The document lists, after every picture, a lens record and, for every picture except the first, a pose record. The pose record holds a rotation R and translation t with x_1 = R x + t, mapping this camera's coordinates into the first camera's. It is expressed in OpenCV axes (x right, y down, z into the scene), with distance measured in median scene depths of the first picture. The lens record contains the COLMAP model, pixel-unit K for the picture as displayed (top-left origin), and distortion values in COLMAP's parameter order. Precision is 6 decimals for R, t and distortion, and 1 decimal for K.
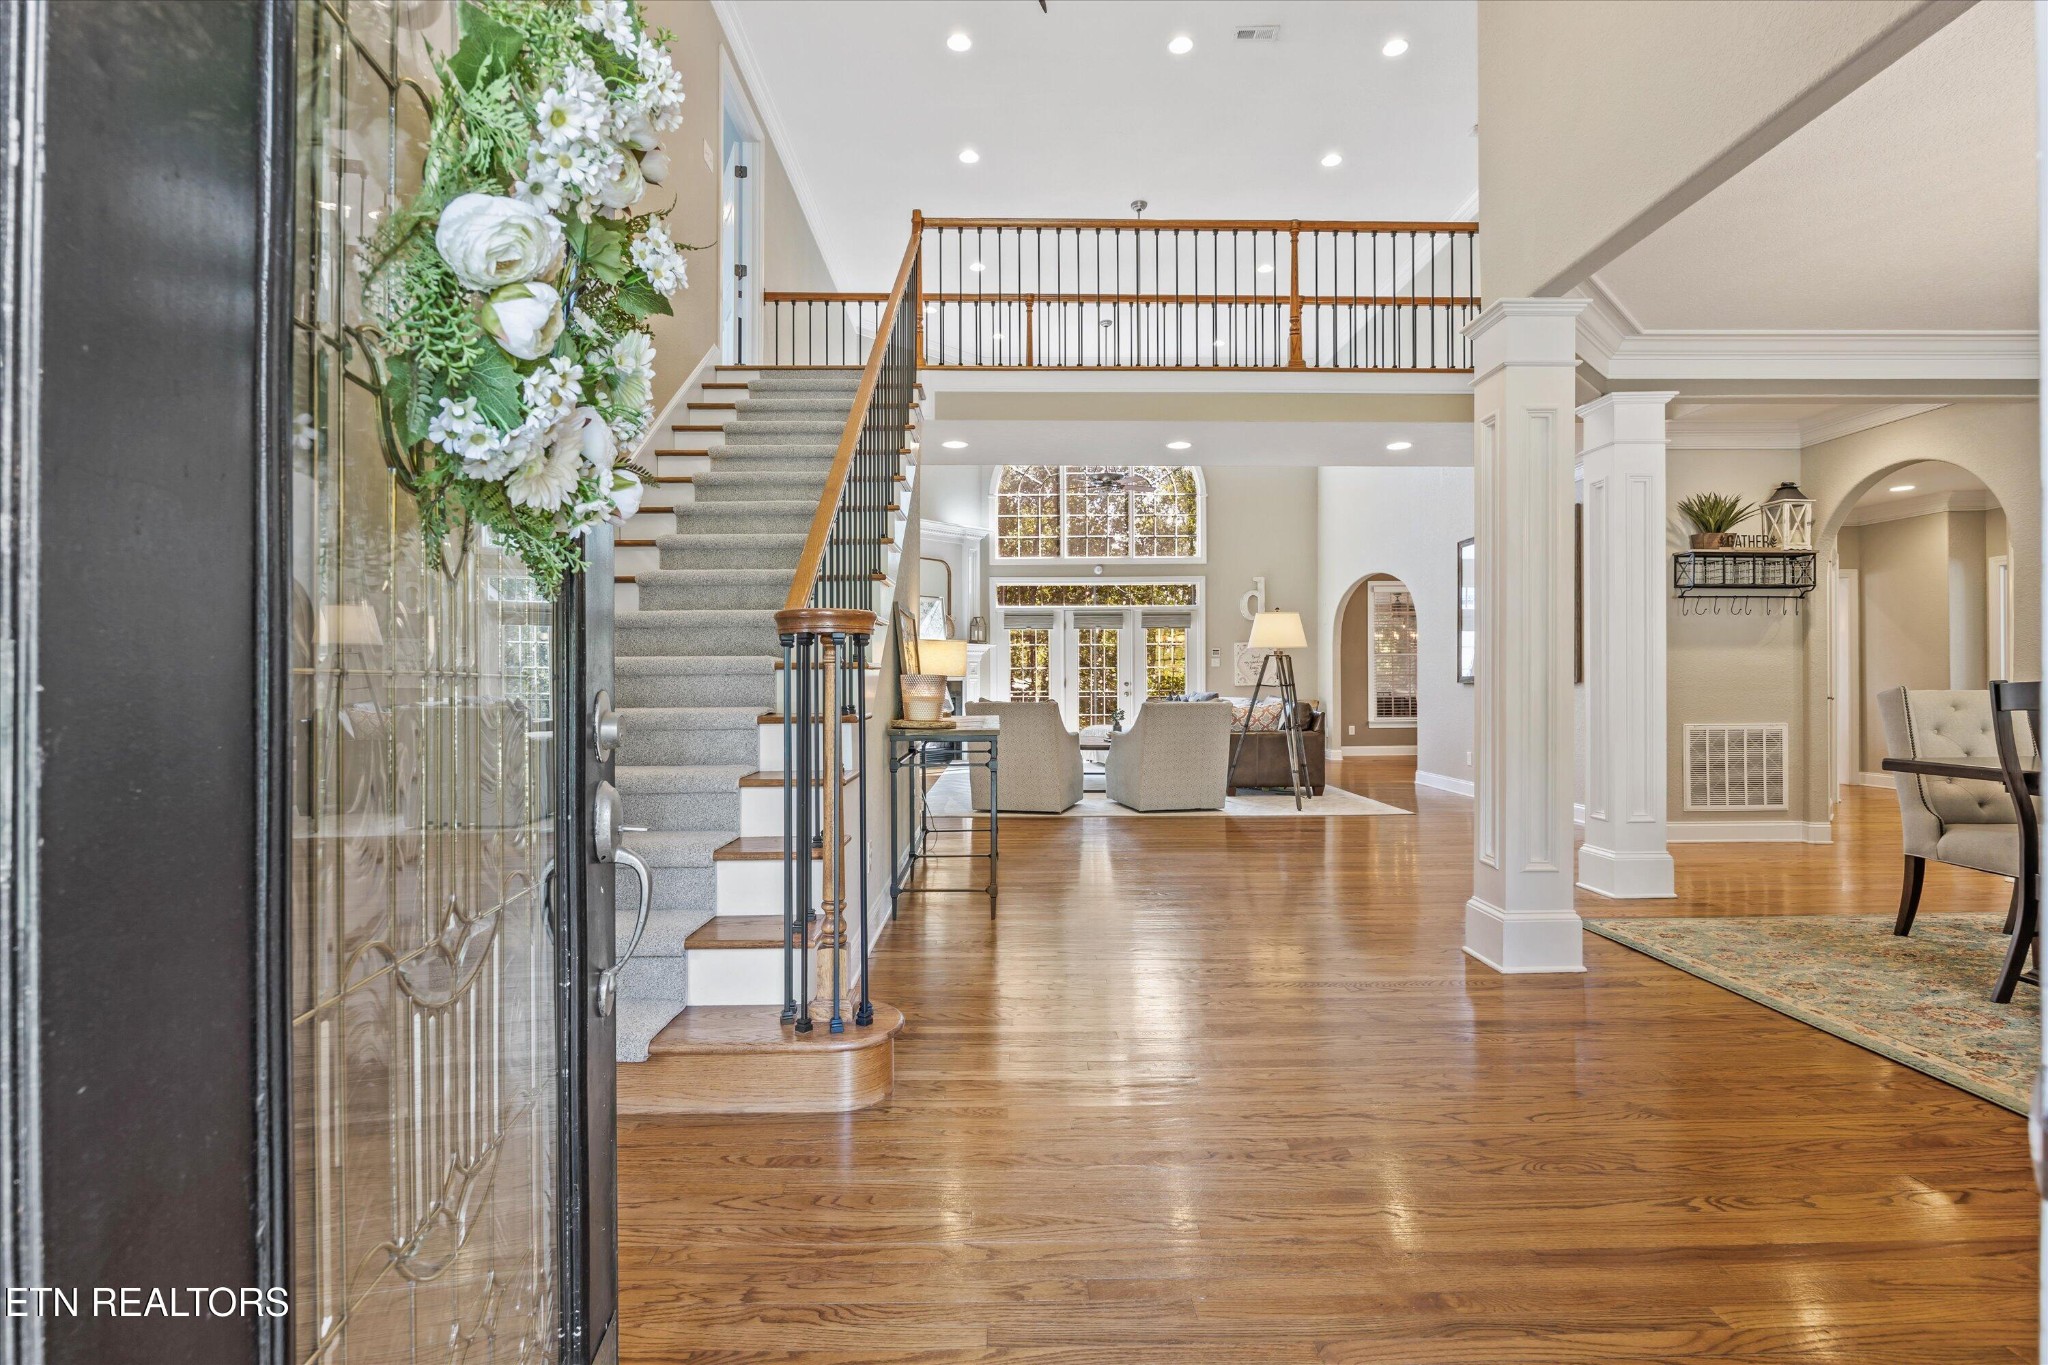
lens RADIAL K [[929.0, 0, 1026.6], [0, 929.0, 680.6], [0, 0, 1]] dist [0.006071, 0.000509]
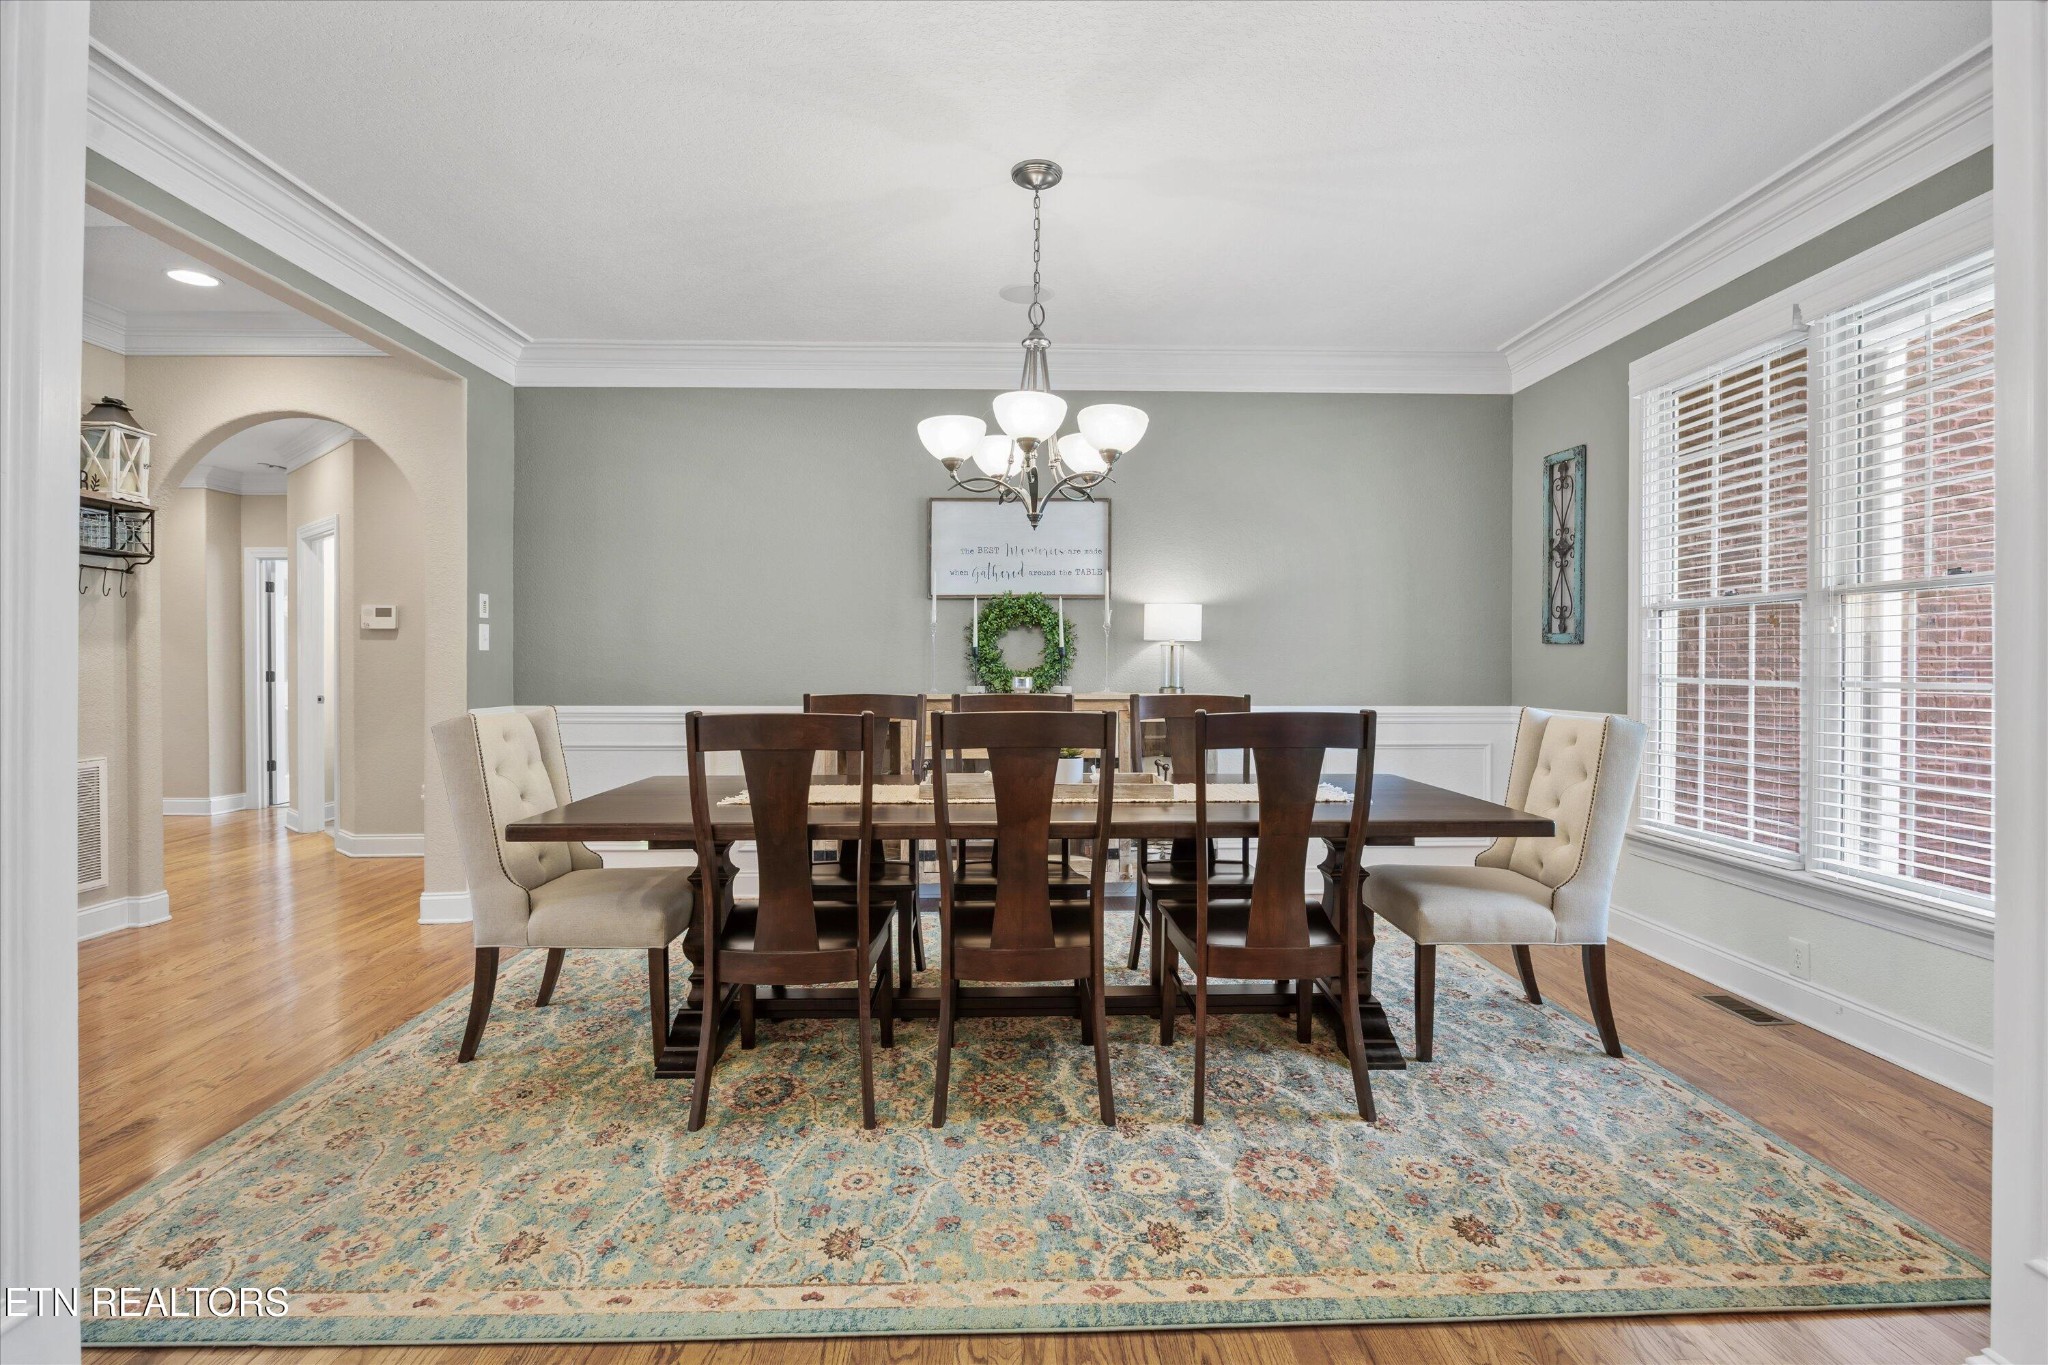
lens RADIAL K [[929.0, 0, 1024.3], [0, 929.0, 672.5], [0, 0, 1]] dist [0.006071, 0.000509]
pose [[-0.033054, -0.001090, 0.999453, 0.122548], [-0.005516, 0.999984, 0.000908, -0.019726], [-0.999438, -0.005483, -0.033059, 0.370053]]
